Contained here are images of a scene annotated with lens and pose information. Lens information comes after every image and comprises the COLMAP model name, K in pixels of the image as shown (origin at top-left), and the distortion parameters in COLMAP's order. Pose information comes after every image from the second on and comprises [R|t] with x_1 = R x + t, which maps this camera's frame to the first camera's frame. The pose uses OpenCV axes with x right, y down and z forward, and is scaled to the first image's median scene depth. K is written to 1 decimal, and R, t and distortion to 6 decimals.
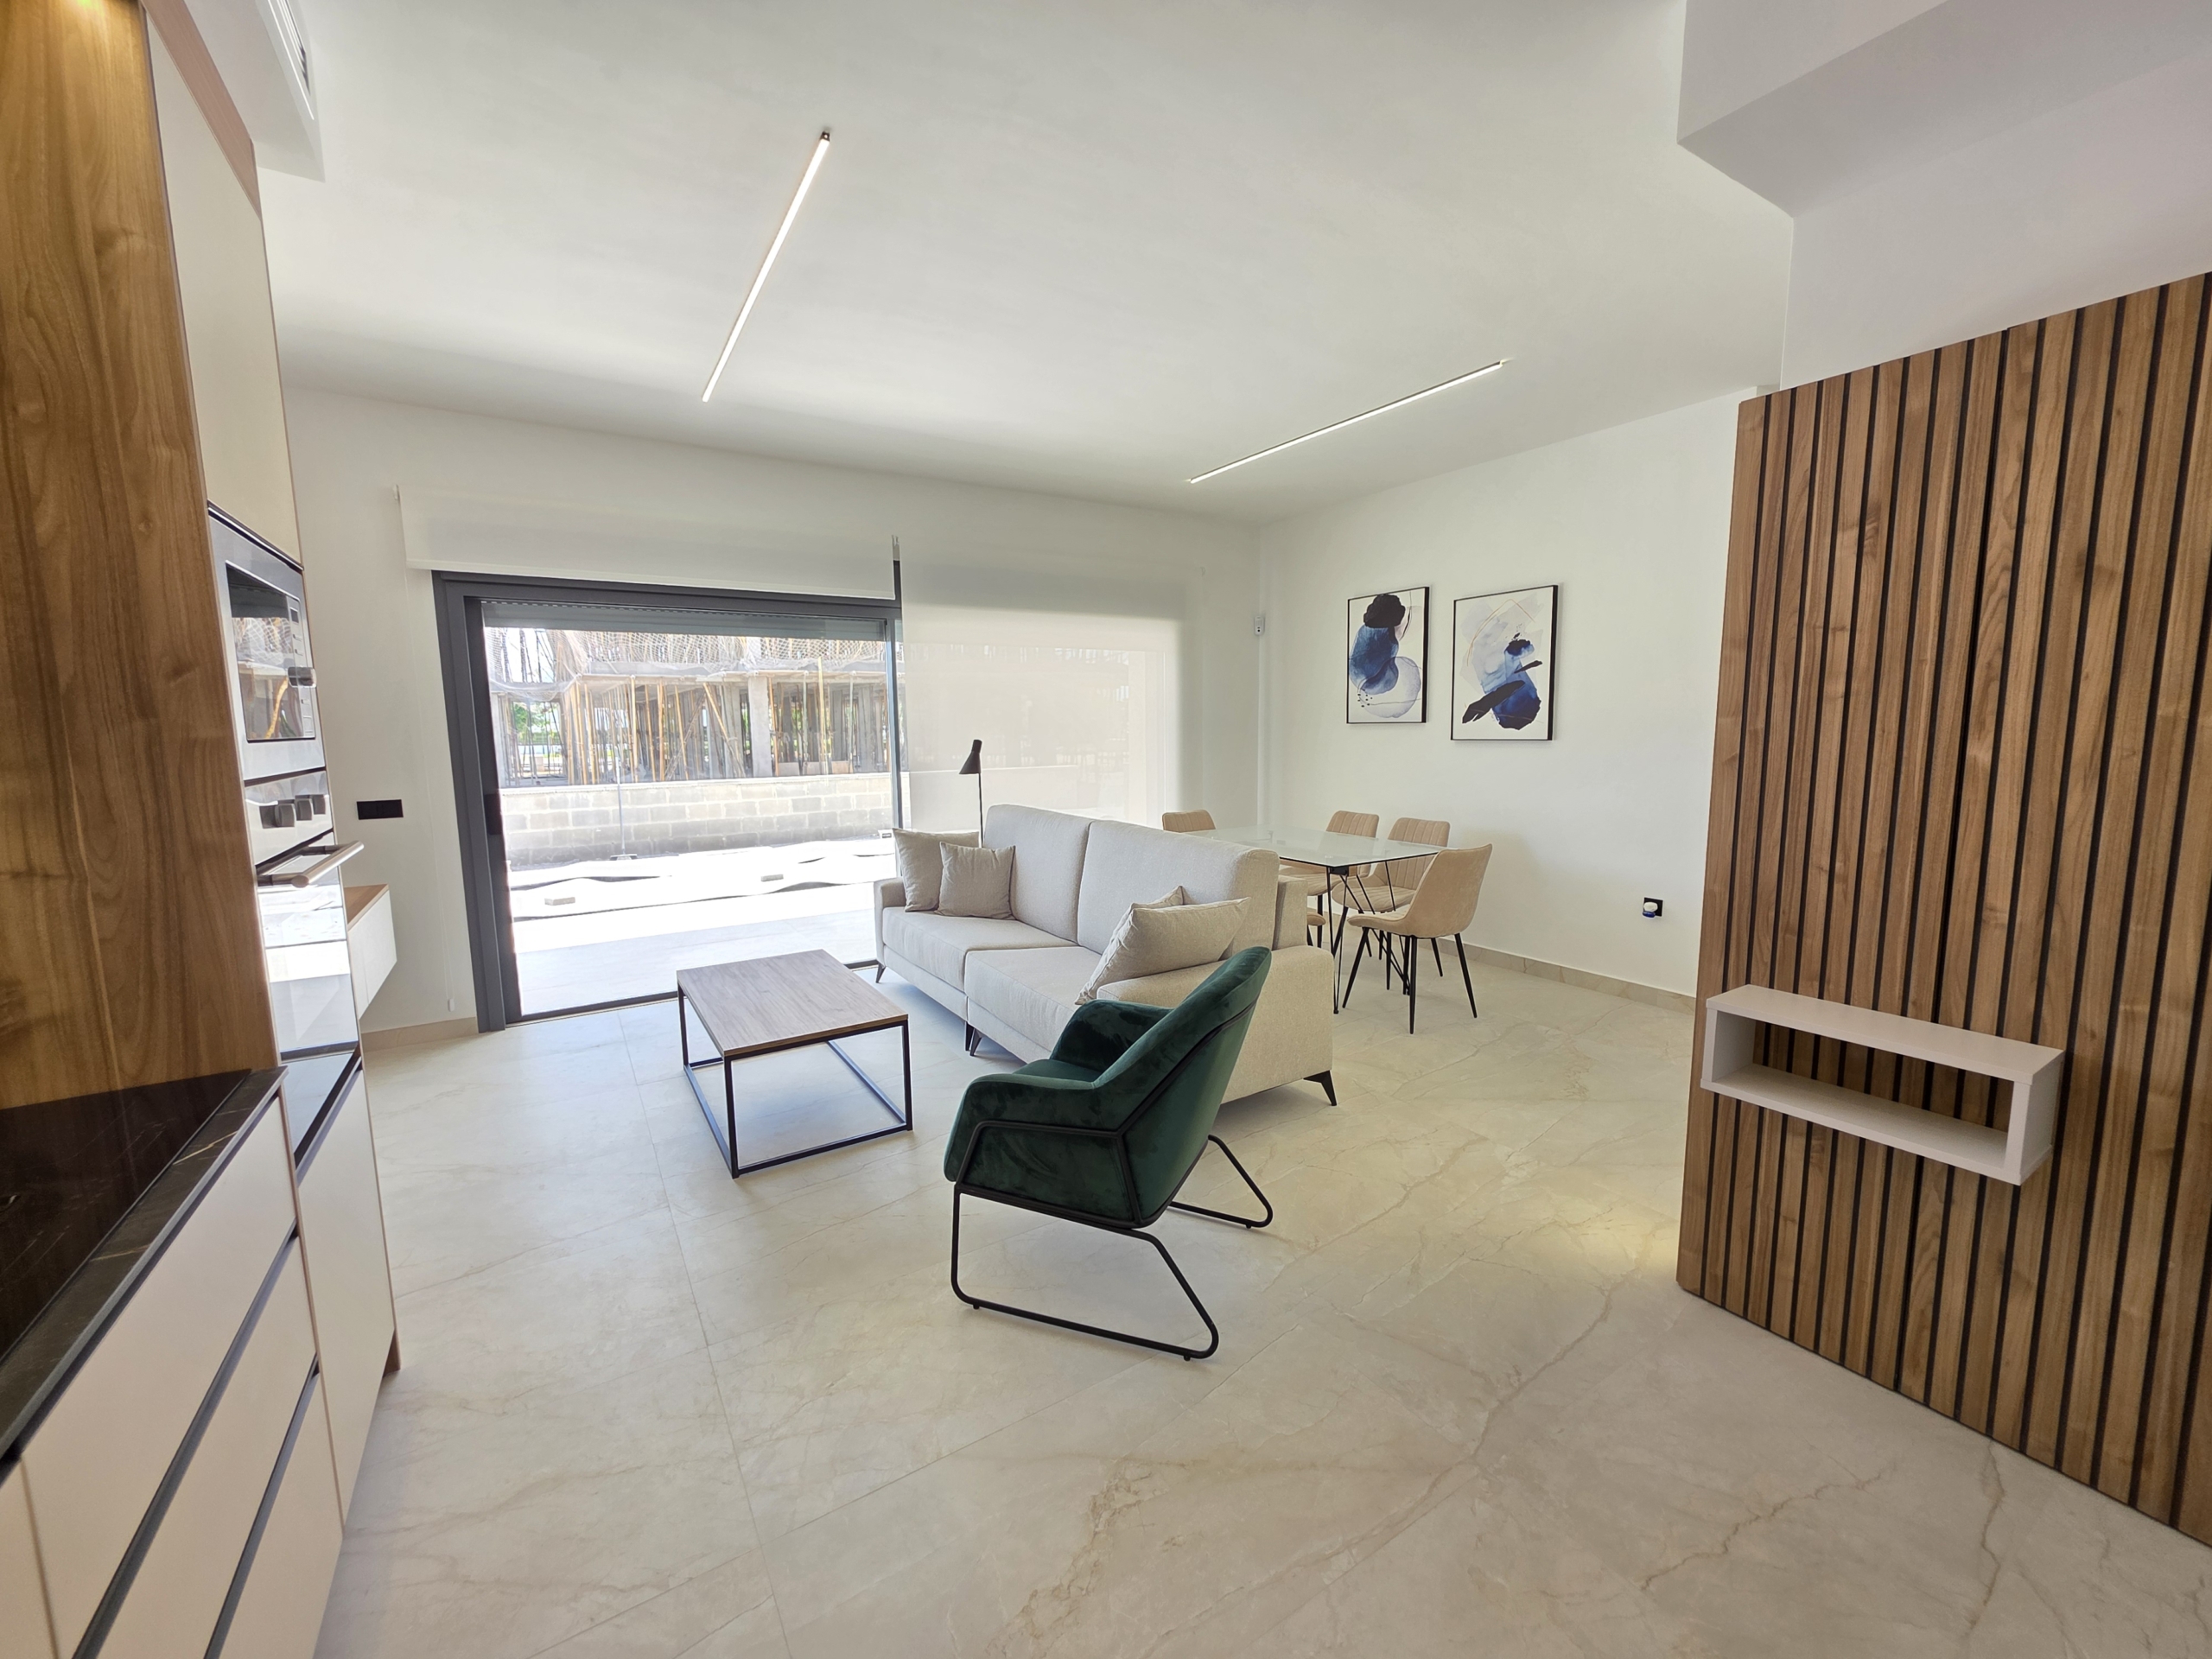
lens RADIAL K [[887.1, 0, 1110.2], [0, 887.1, 829.5], [0, 0, 1]] dist [0.001596, 0.000046]
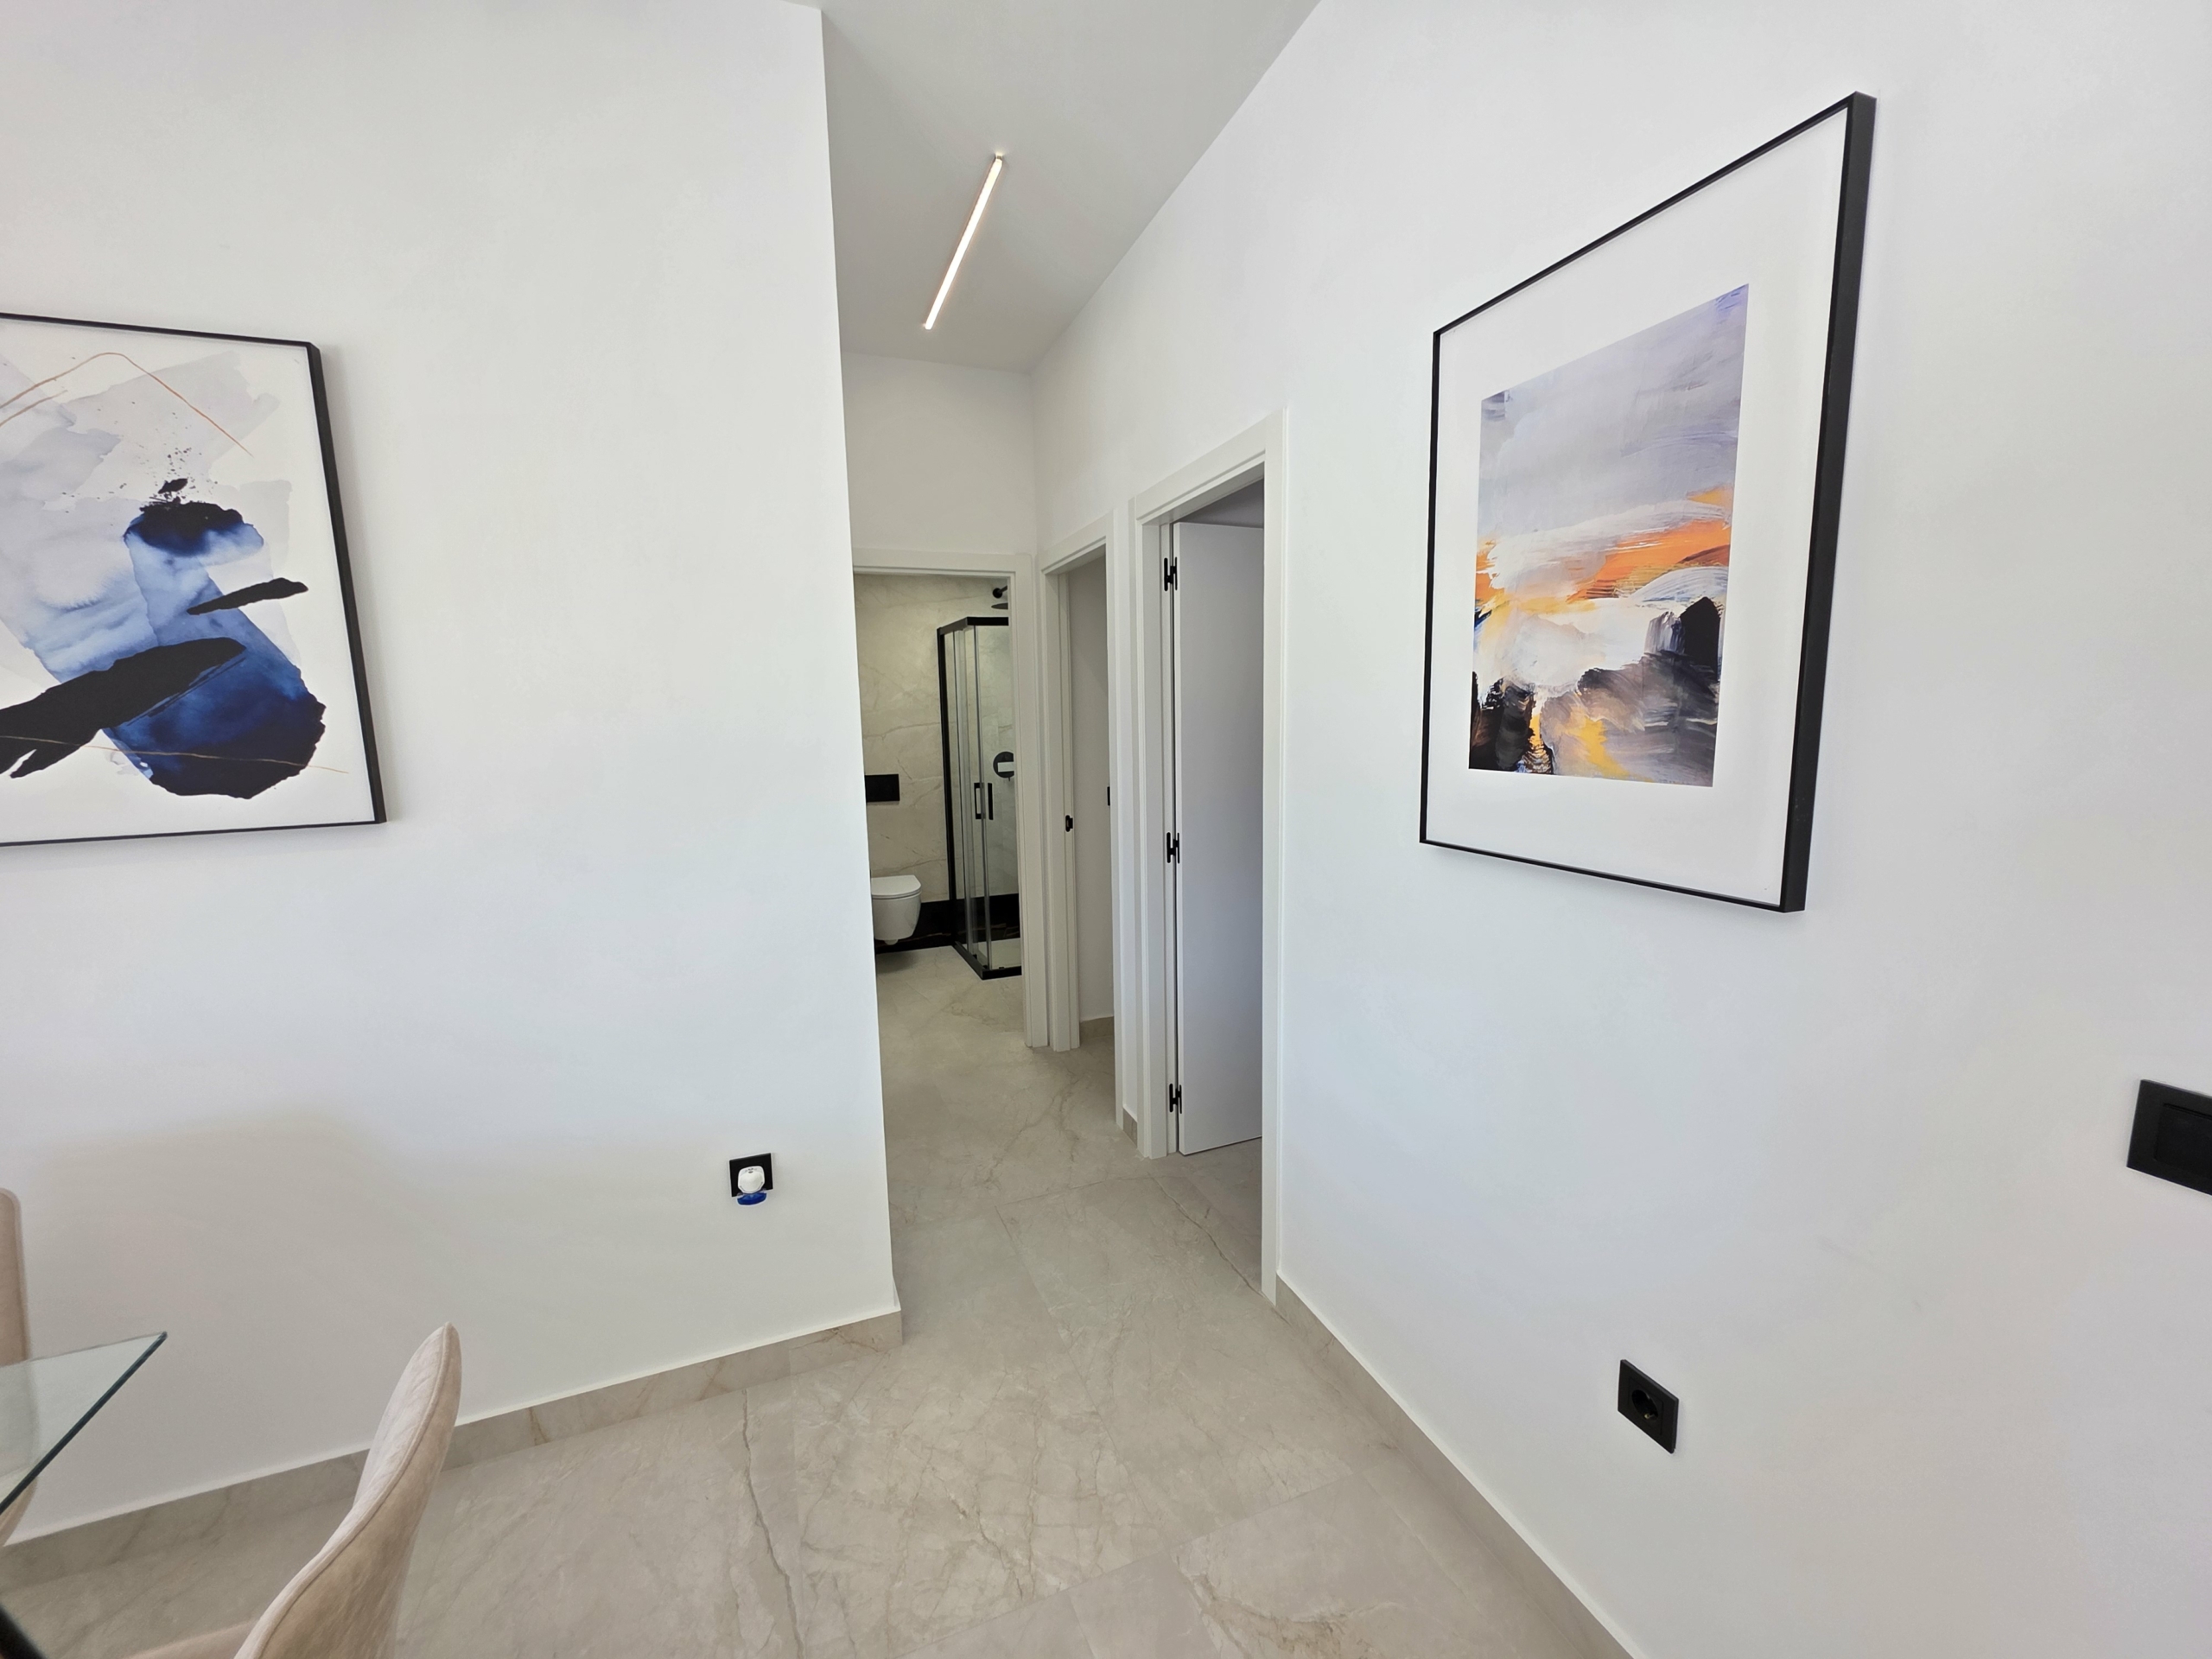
lens RADIAL K [[887.1, 0, 1110.2], [0, 887.1, 829.5], [0, 0, 1]] dist [0.001596, 0.000046]
pose [[0.188513, -0.120441, 0.974657, 0.235036], [0.138040, 0.985848, 0.095125, -0.099356], [-0.972321, 0.116610, 0.202471, 0.715638]]
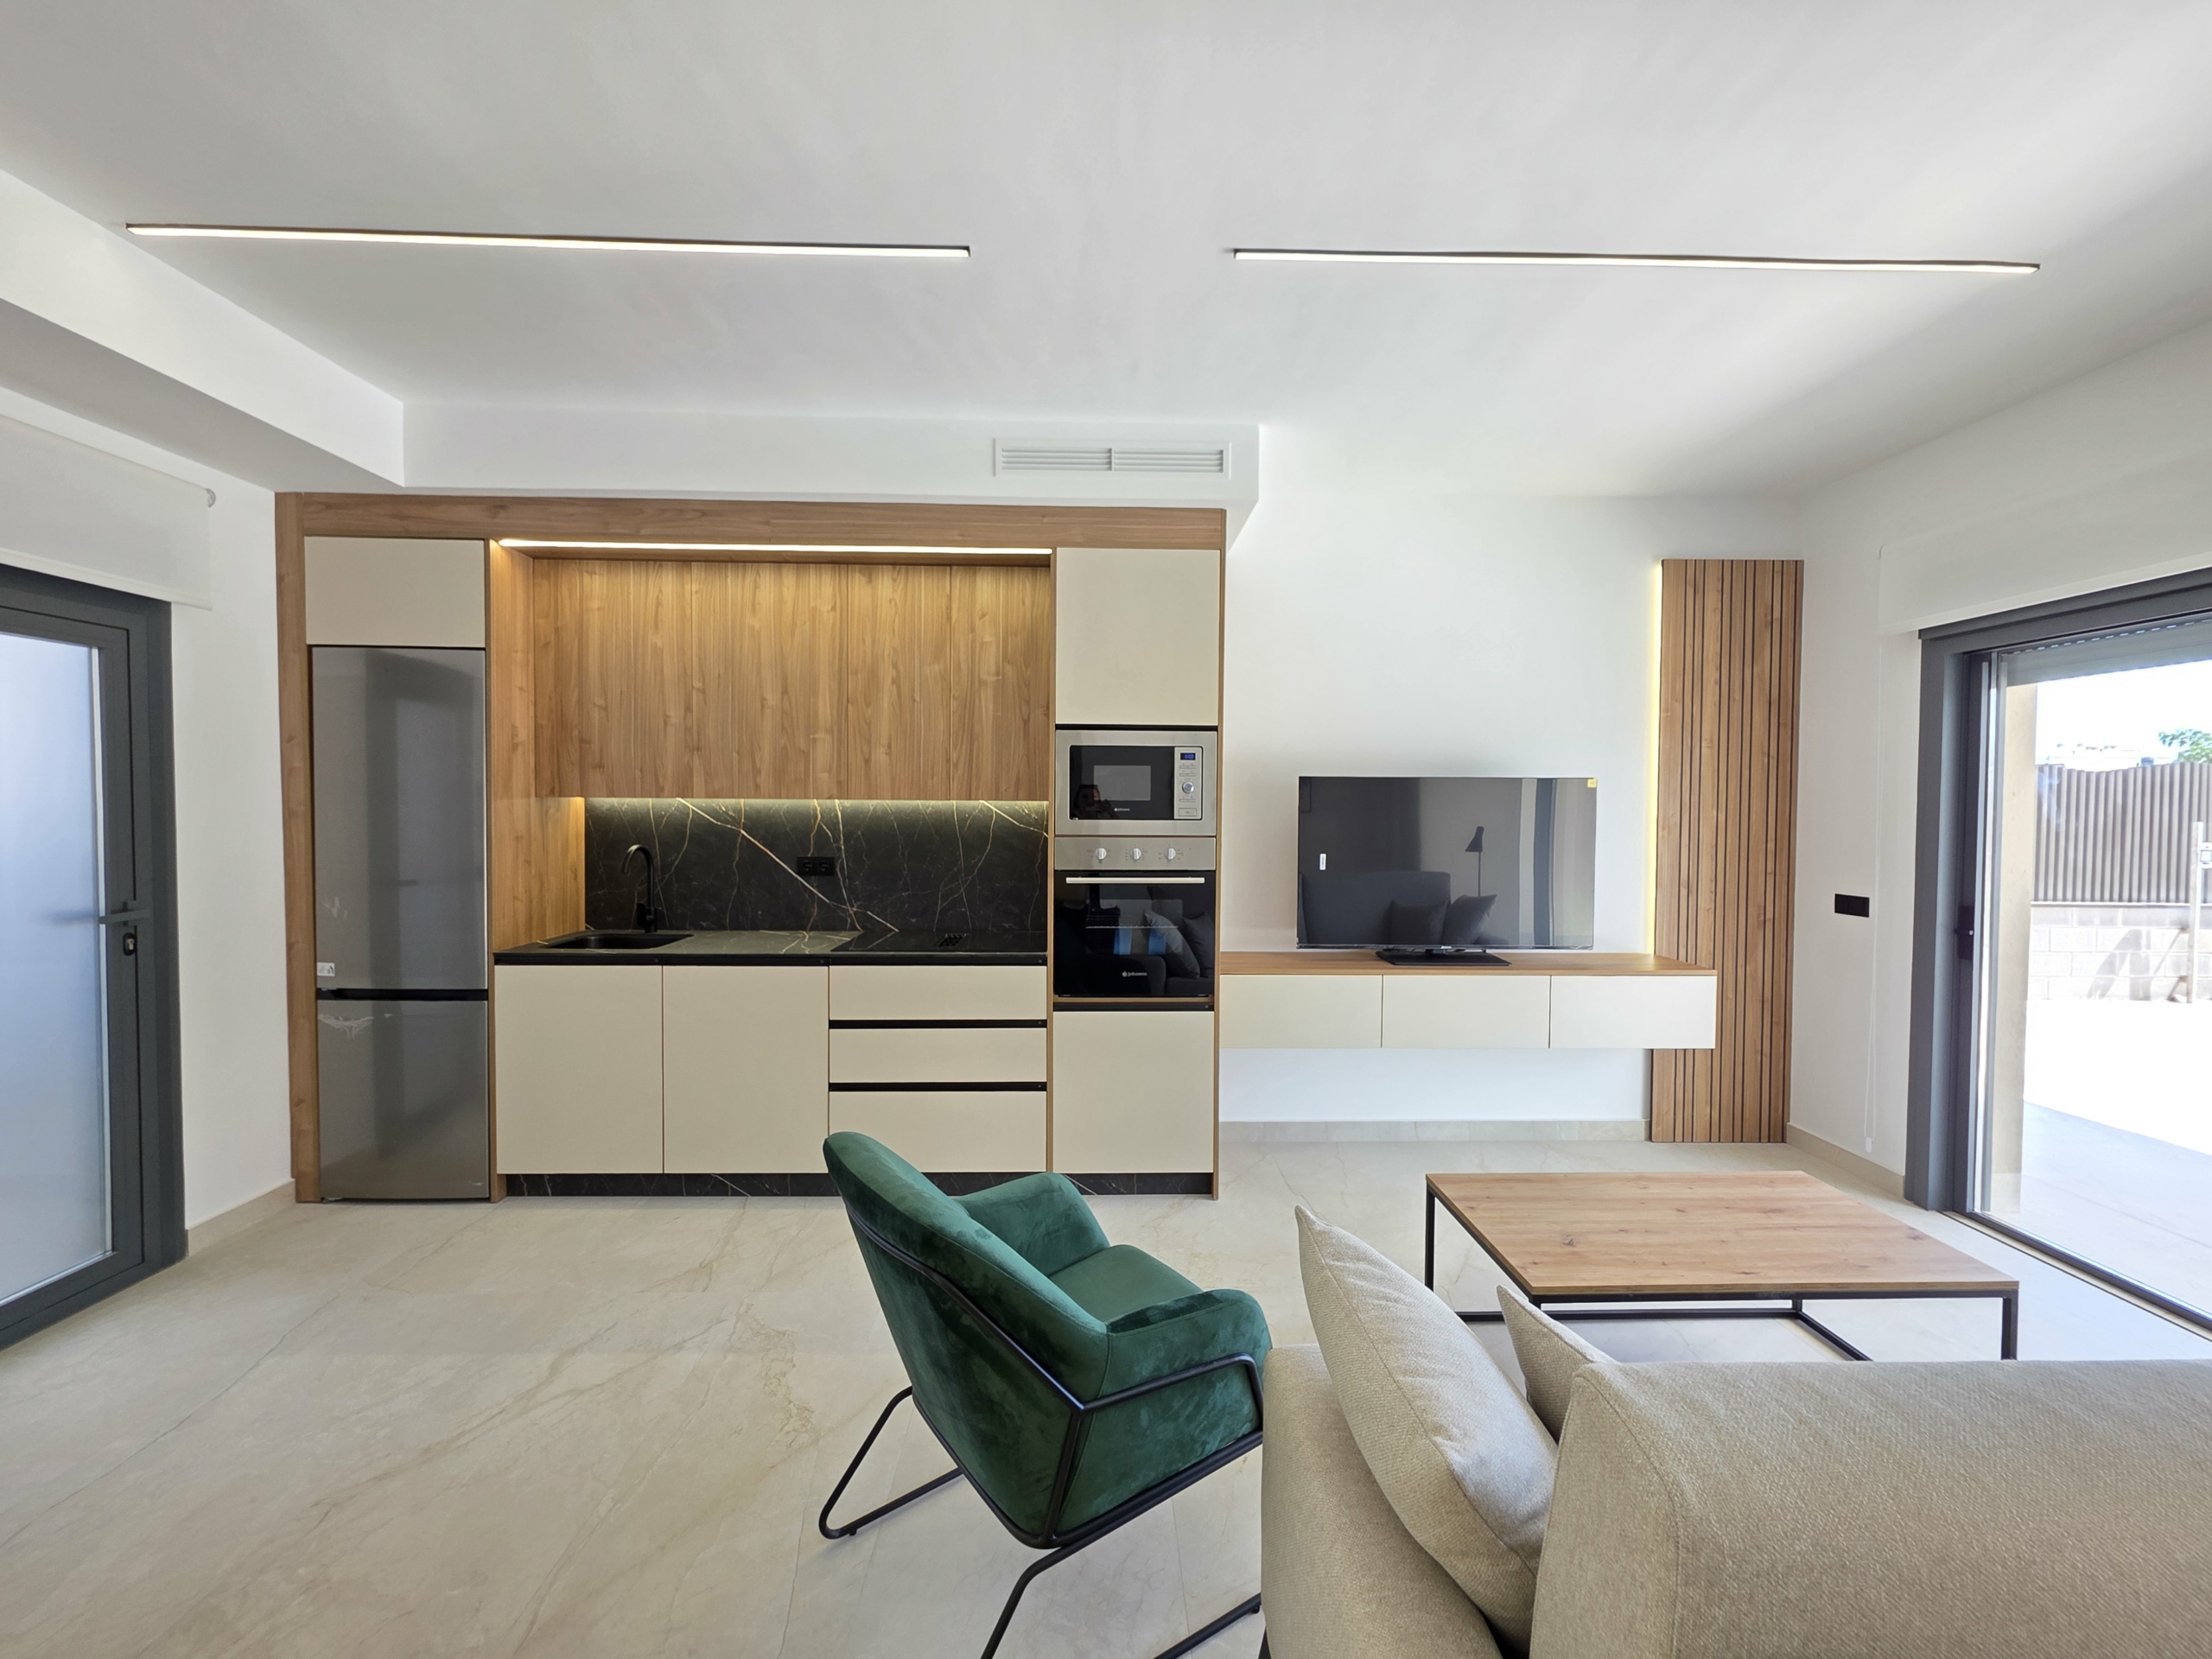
lens RADIAL K [[887.1, 0, 1110.2], [0, 887.1, 829.5], [0, 0, 1]] dist [0.001596, 0.000046]
pose [[-0.513521, 0.031215, -0.857509, 0.320402], [-0.104052, 0.989698, 0.098339, -0.099716], [0.851745, 0.139725, -0.504983, 0.723527]]
